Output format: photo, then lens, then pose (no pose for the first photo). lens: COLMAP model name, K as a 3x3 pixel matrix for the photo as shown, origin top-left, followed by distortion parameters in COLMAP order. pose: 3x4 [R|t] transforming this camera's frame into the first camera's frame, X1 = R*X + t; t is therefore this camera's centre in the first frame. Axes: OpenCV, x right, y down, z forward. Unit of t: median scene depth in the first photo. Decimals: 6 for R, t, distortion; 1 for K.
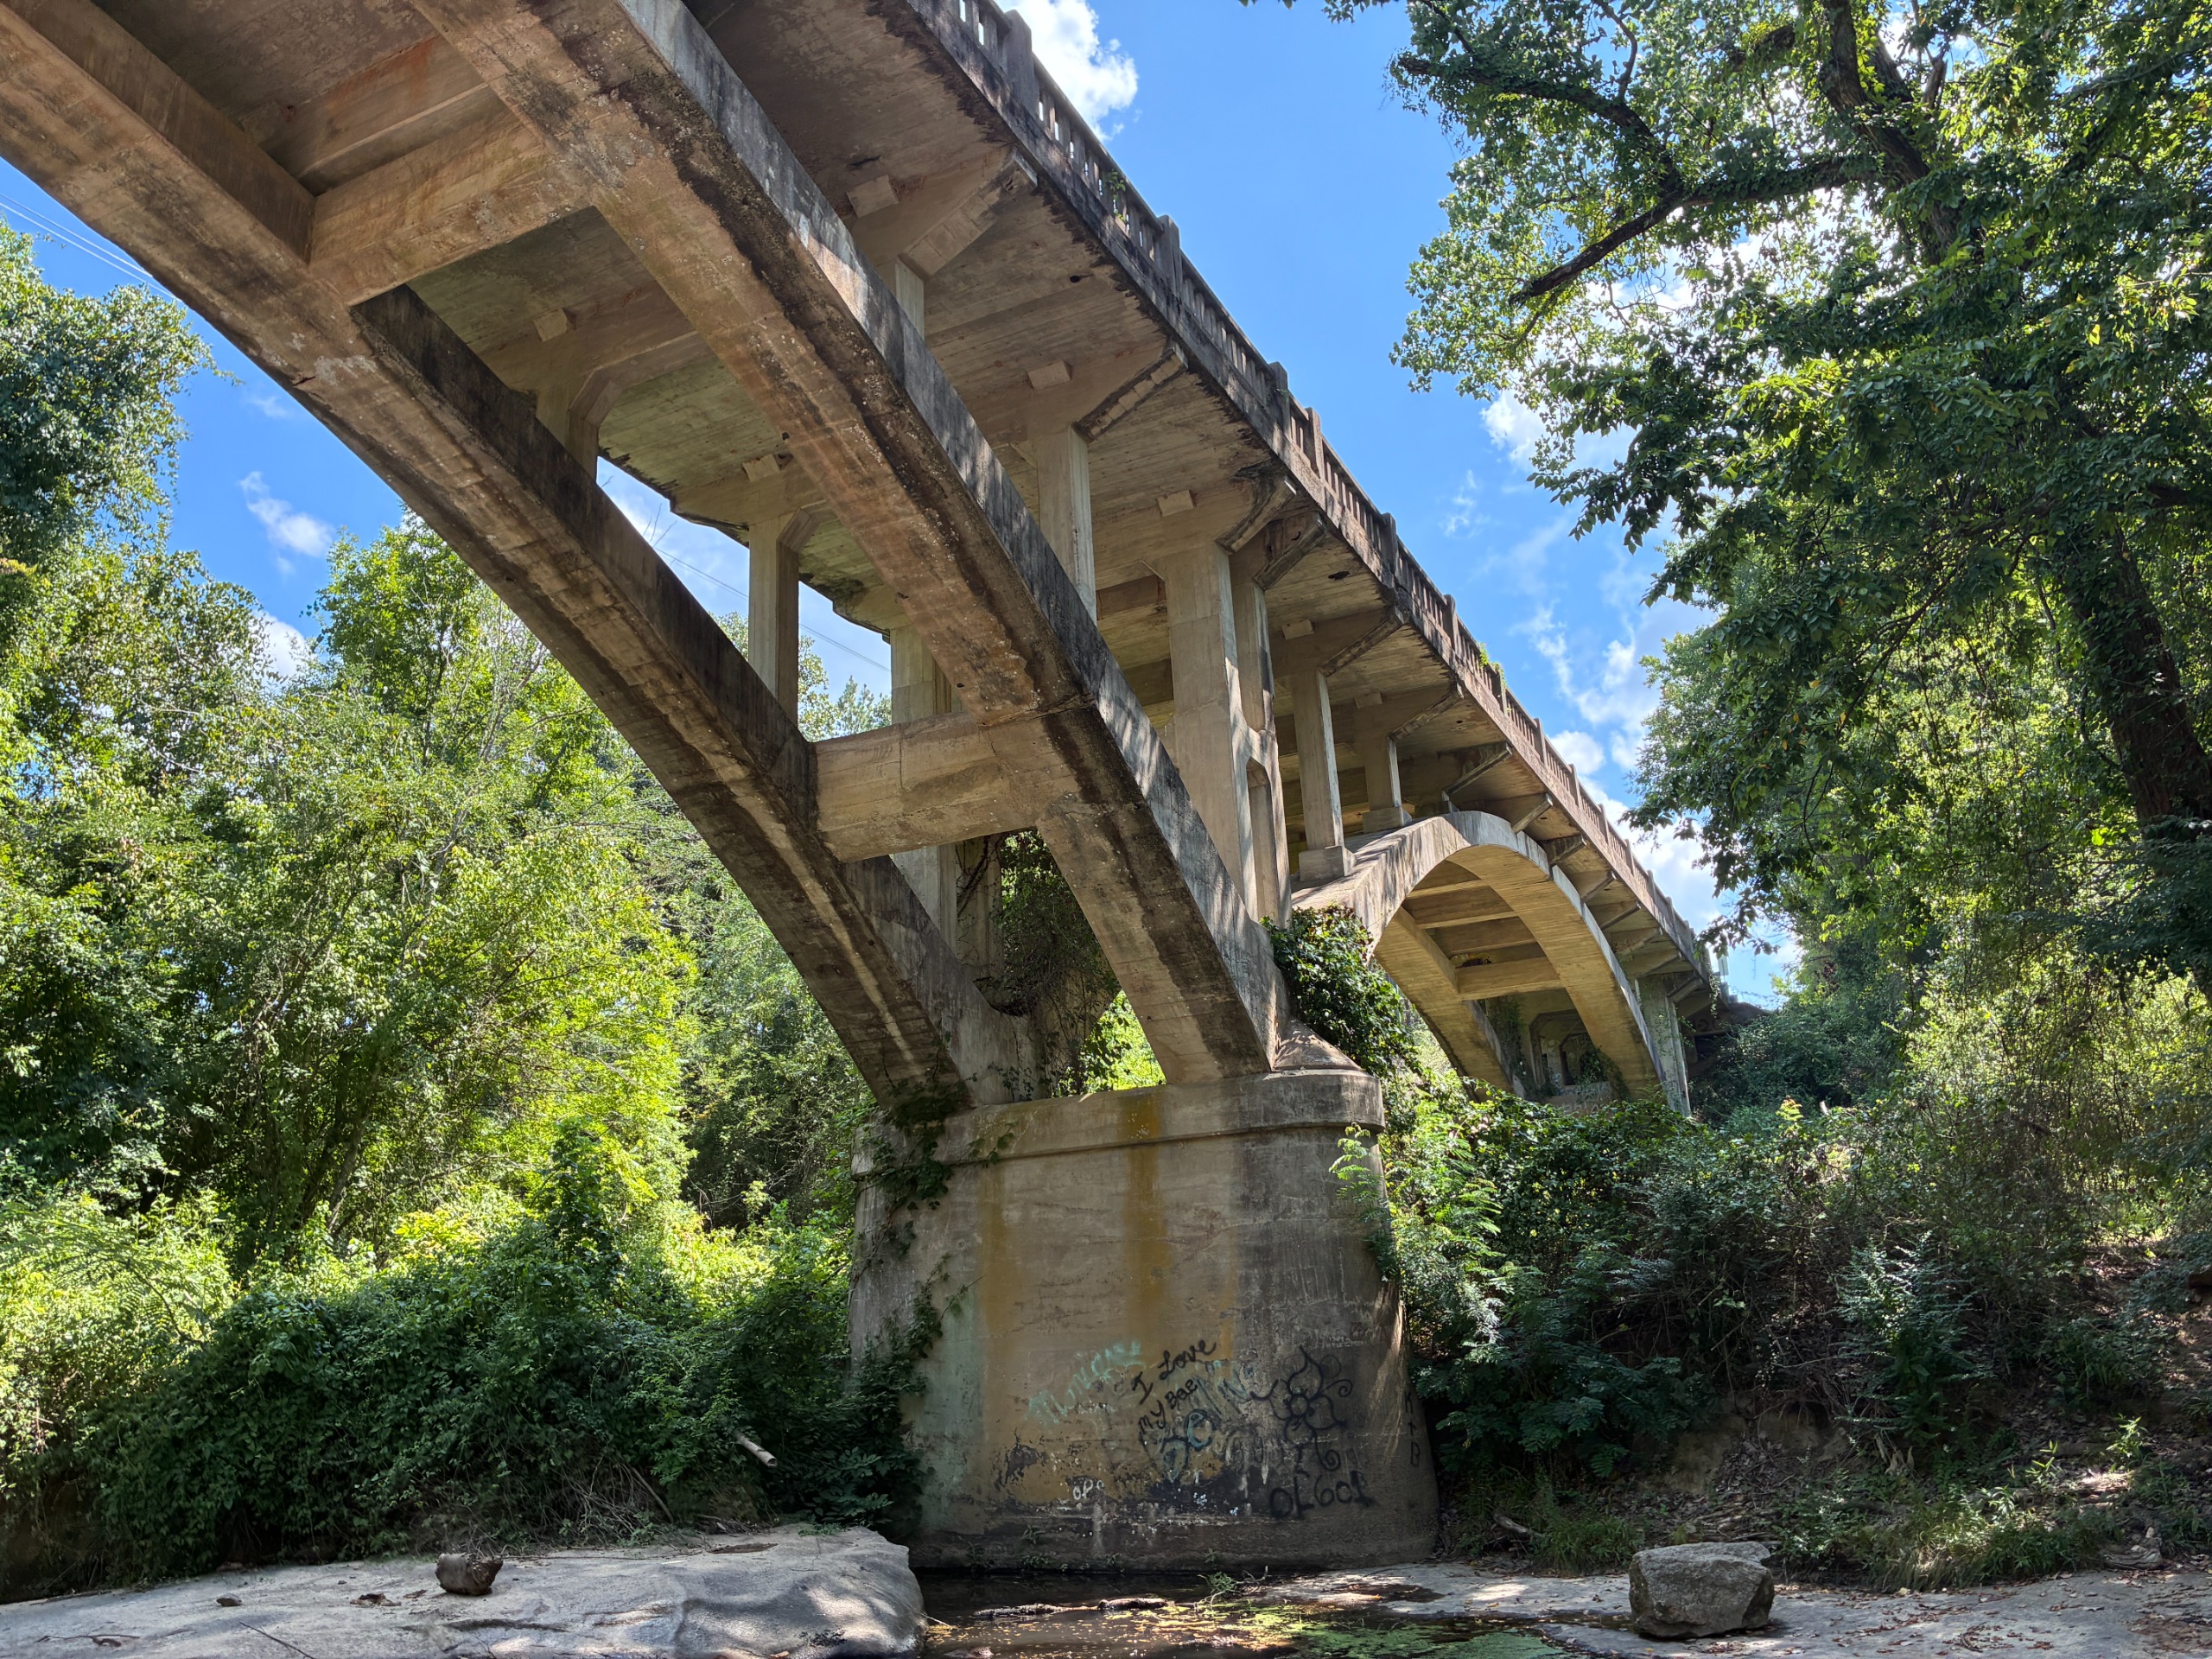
lens RADIAL K [[1673.5, 0, 1102.9], [0, 1673.5, 834.1], [0, 0, 1]] dist [0.029696, -0.038904]
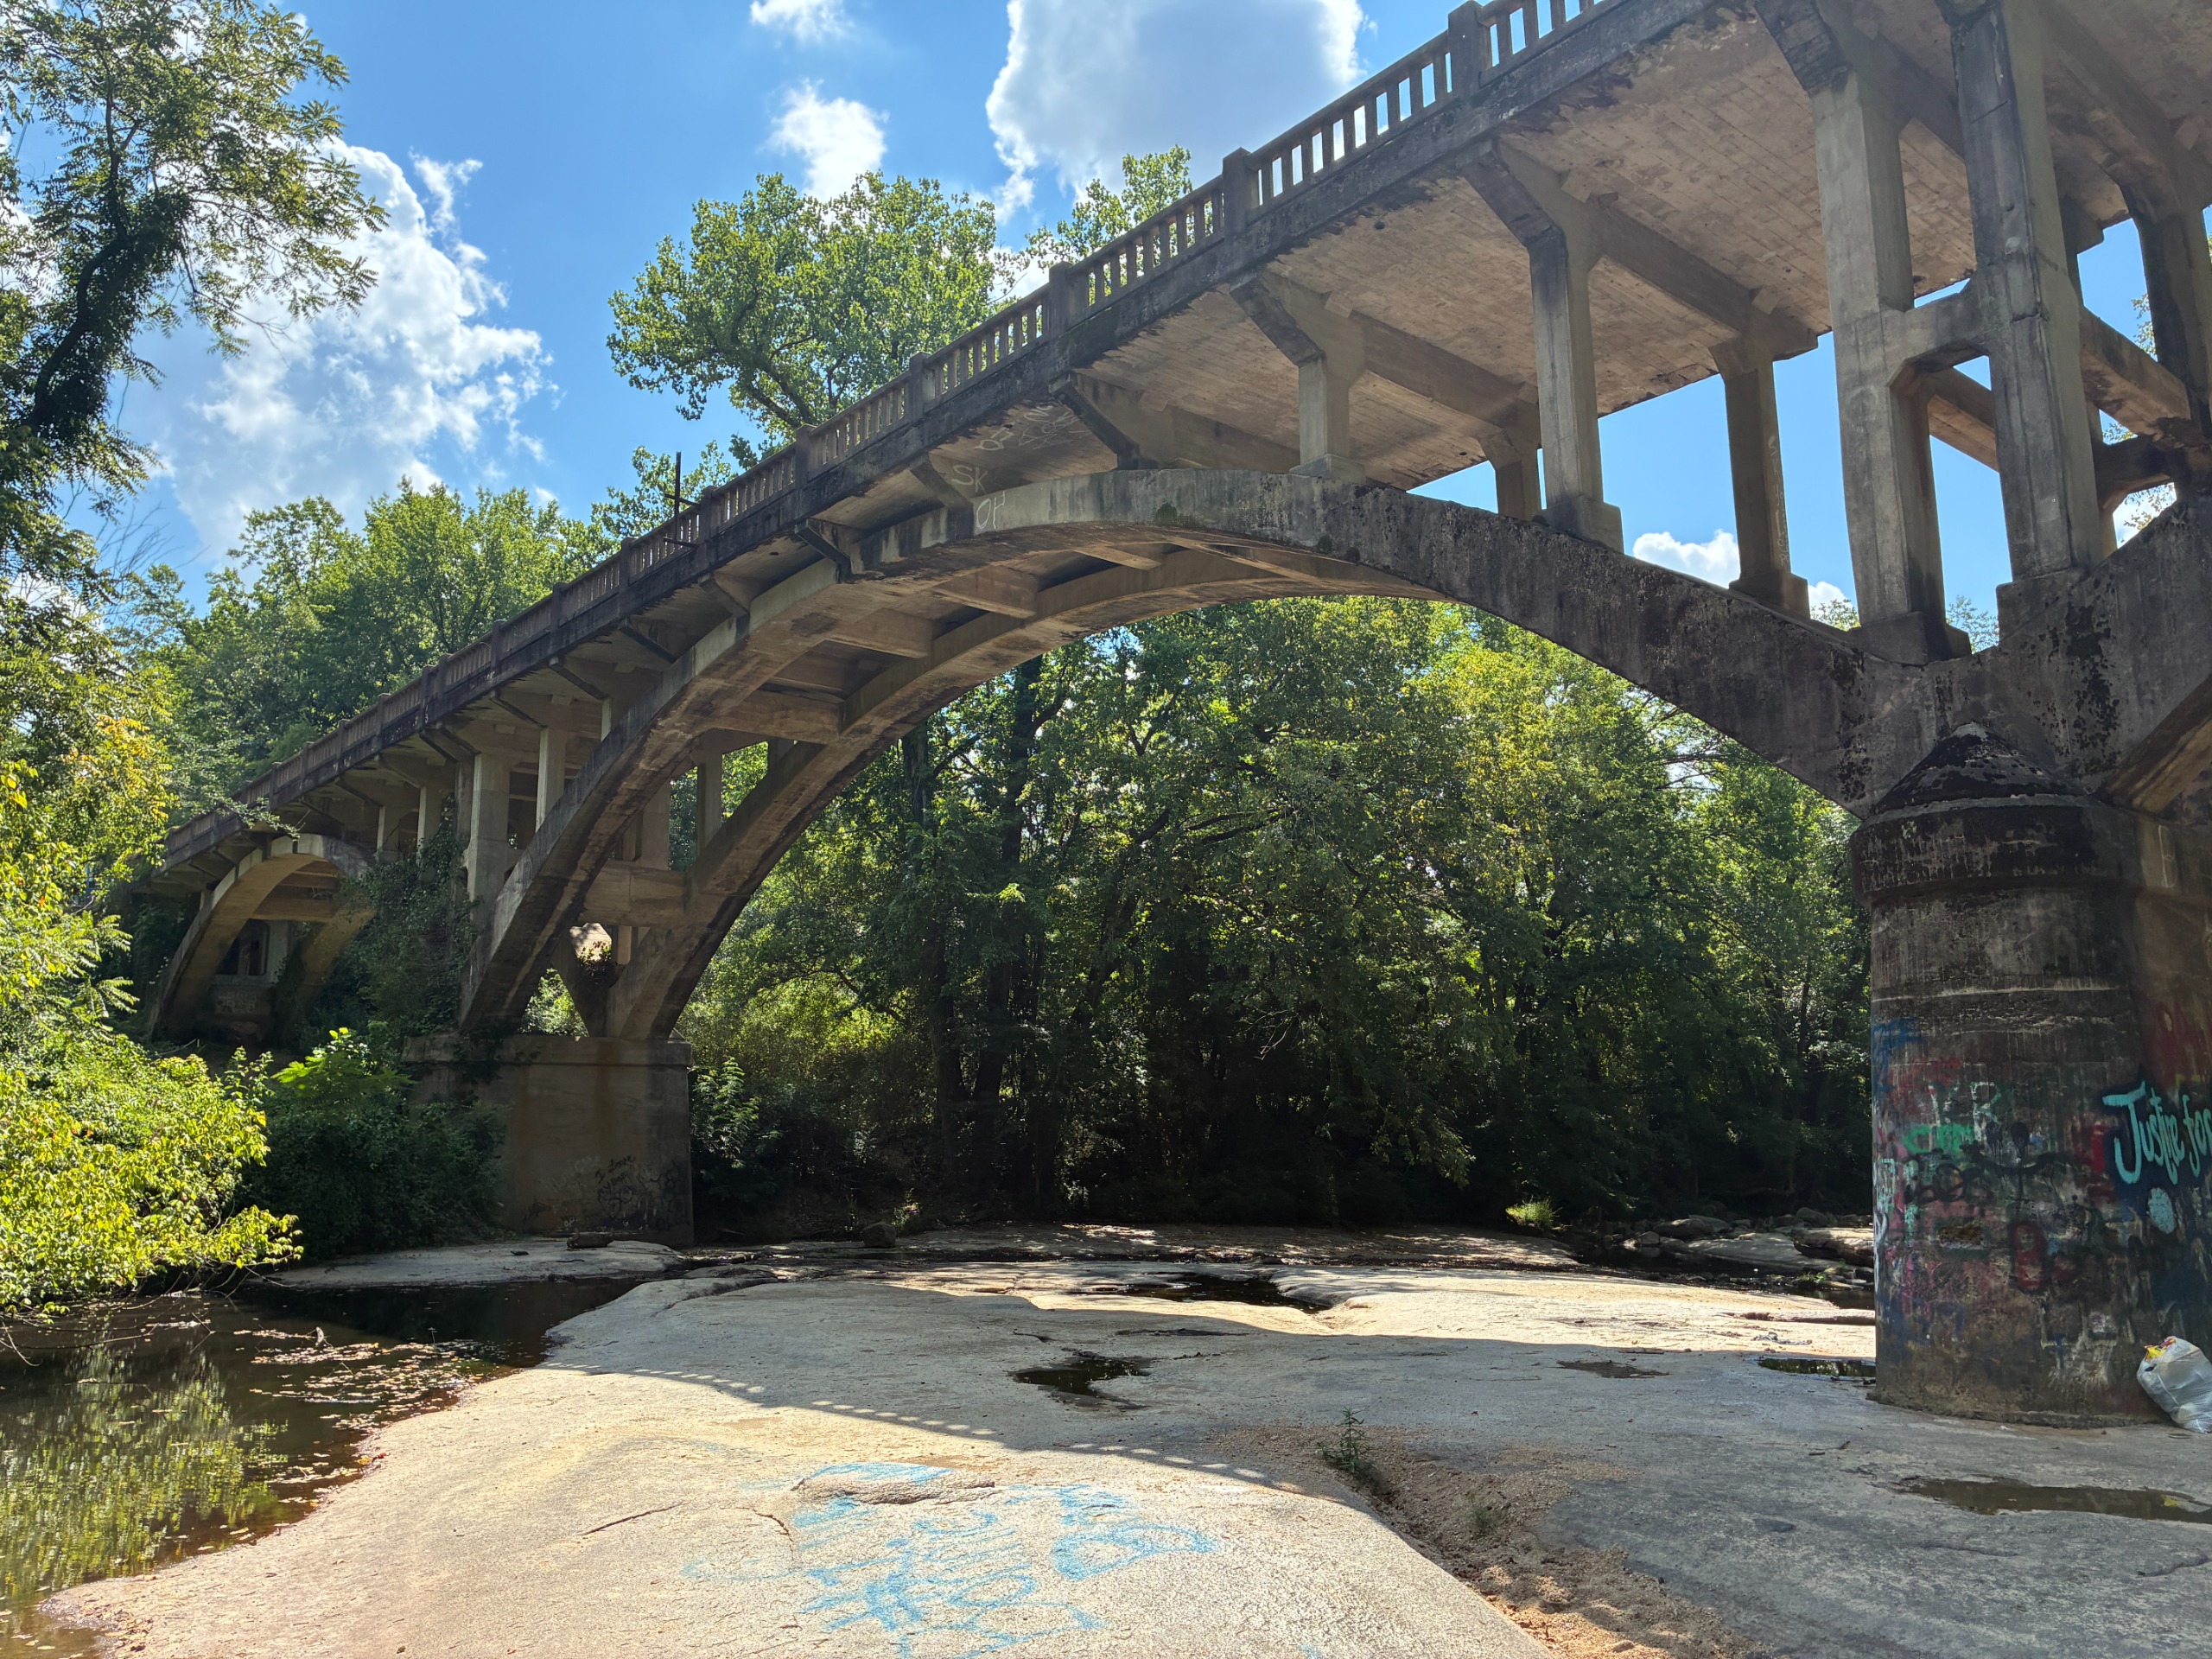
lens RADIAL K [[1673.5, 0, 1094.4], [0, 1673.5, 835.8], [0, 0, 1]] dist [0.029696, -0.038904]
pose [[0.391882, 0.203292, 0.897274, -1.758457], [-0.282326, 0.954798, -0.093019, -0.070784], [-0.875626, -0.216871, 0.431563, -0.406068]]
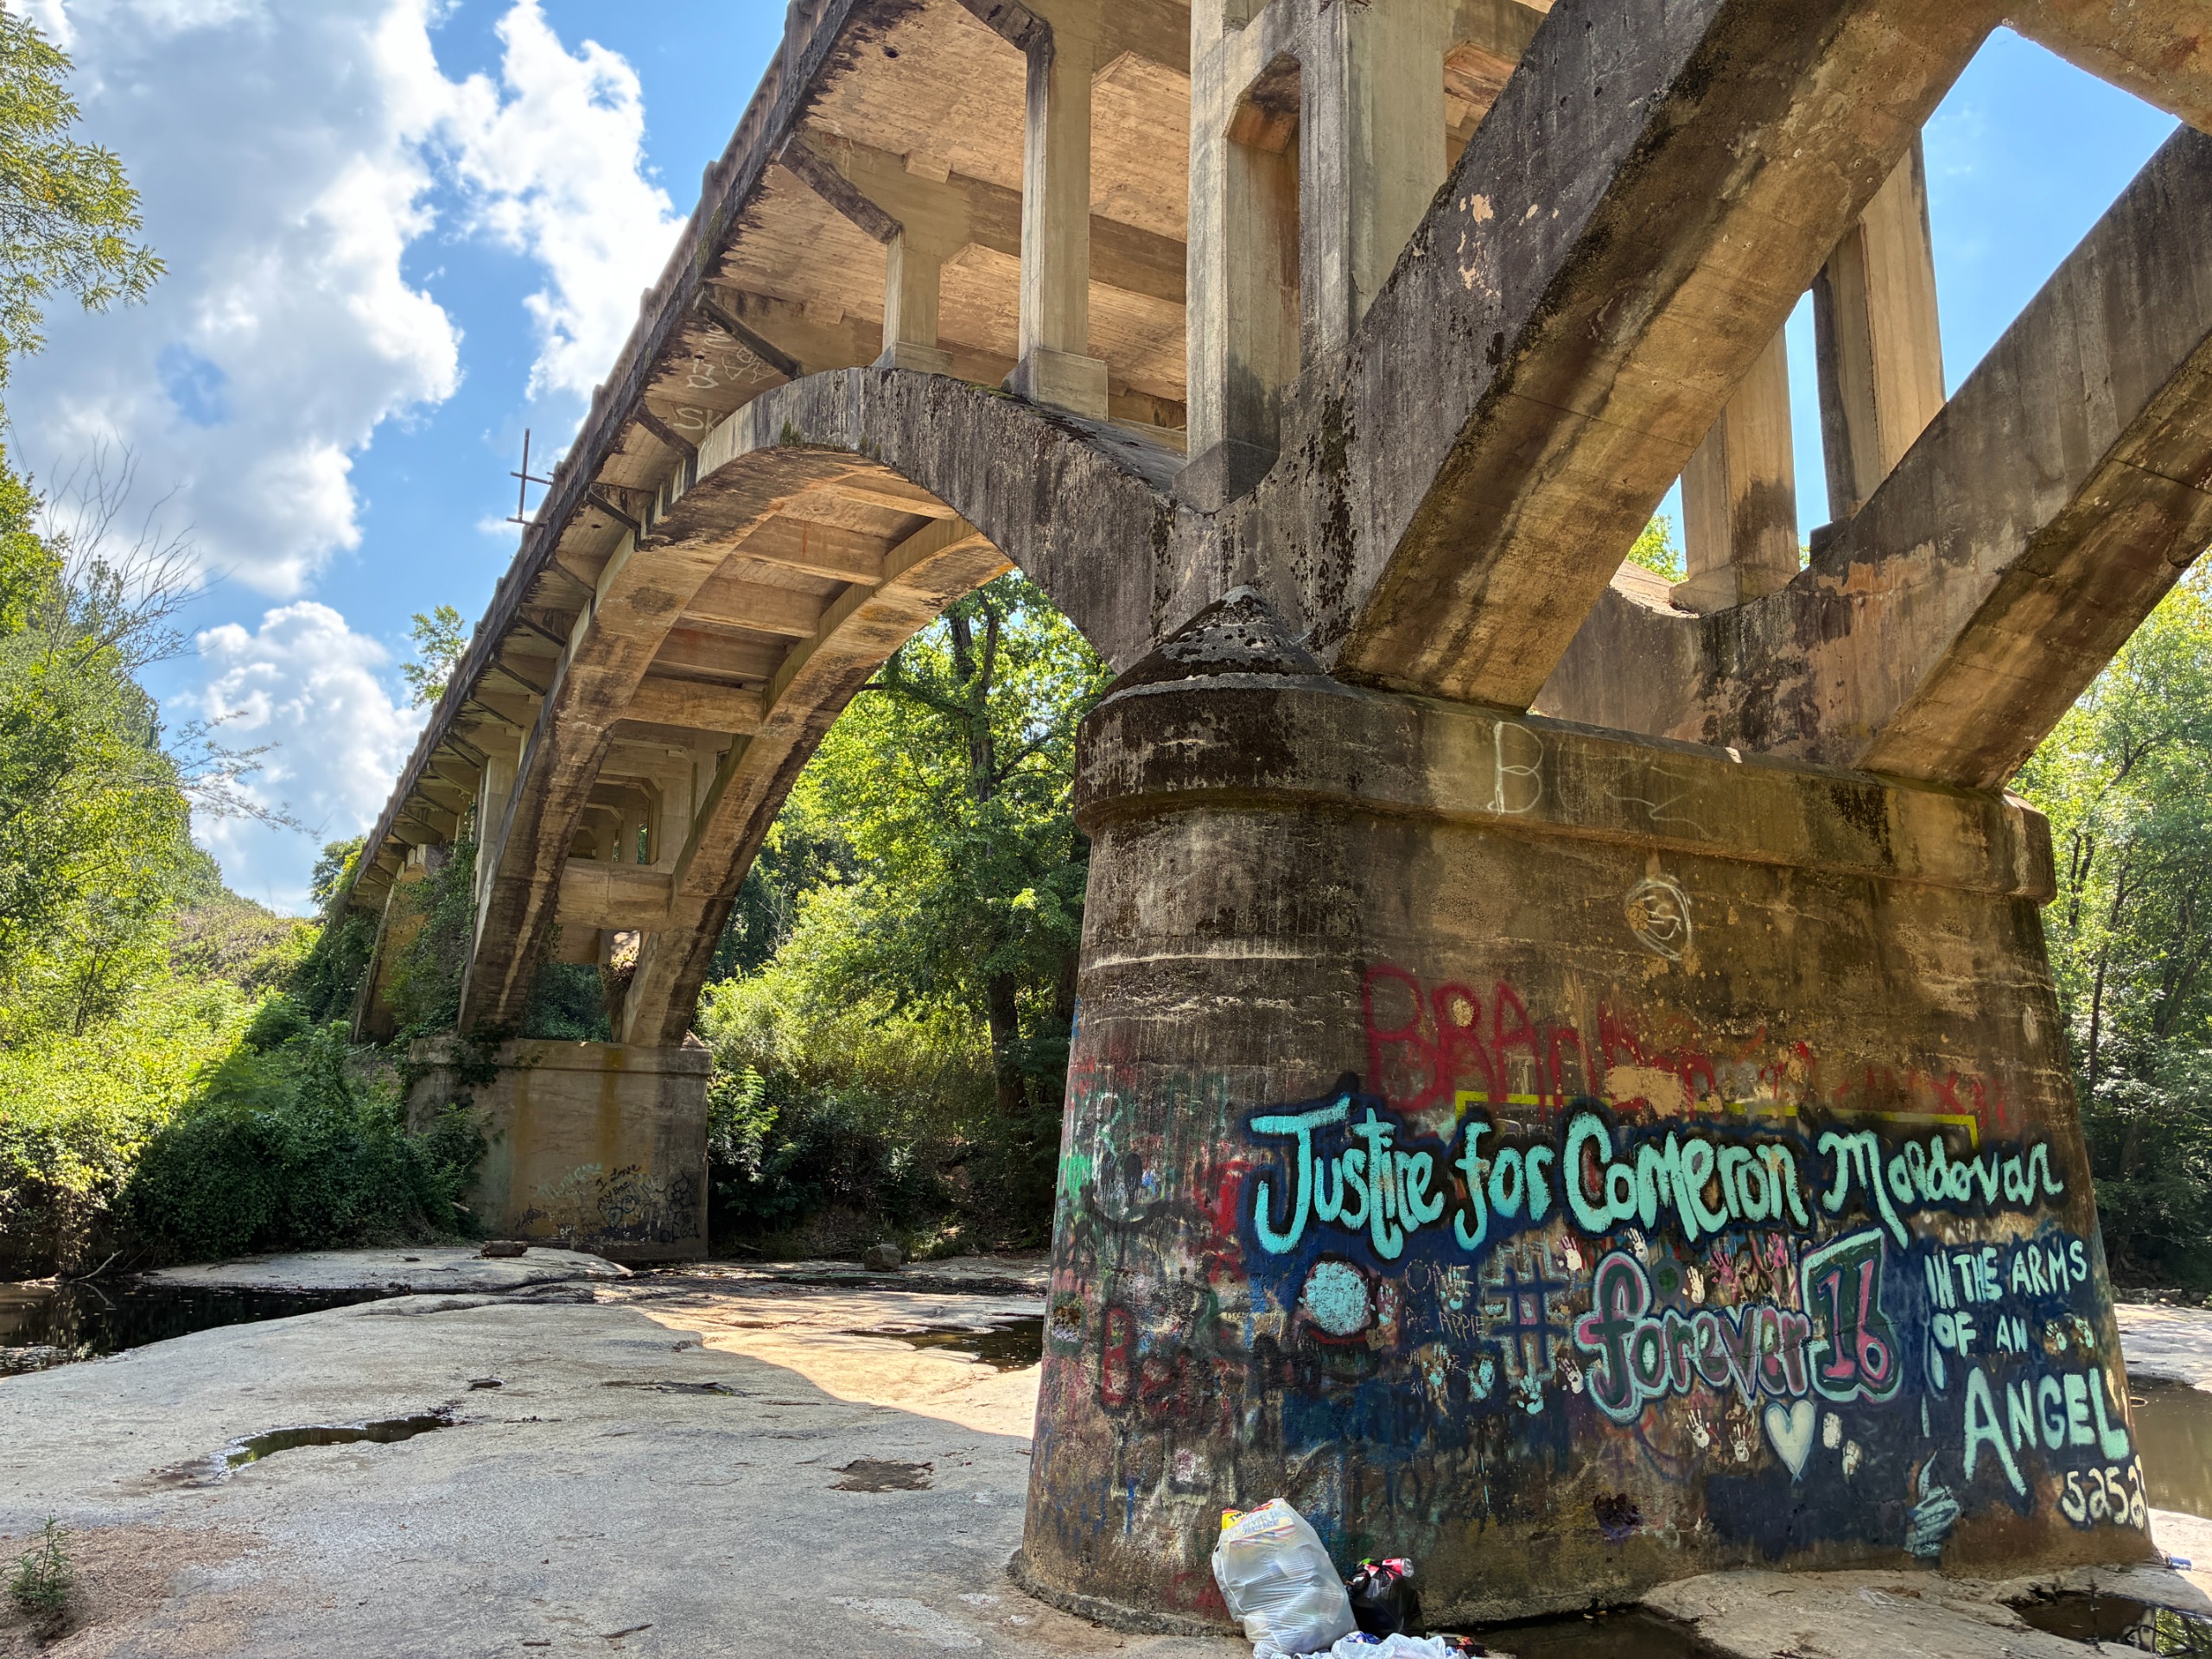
lens RADIAL K [[1673.5, 0, 1083.3], [0, 1673.5, 822.1], [0, 0, 1]] dist [0.029696, -0.038904]
pose [[0.587286, 0.217590, 0.779583, -1.376399], [-0.289066, 0.956050, -0.049081, -0.184226], [-0.756000, -0.196526, 0.624373, -0.708577]]
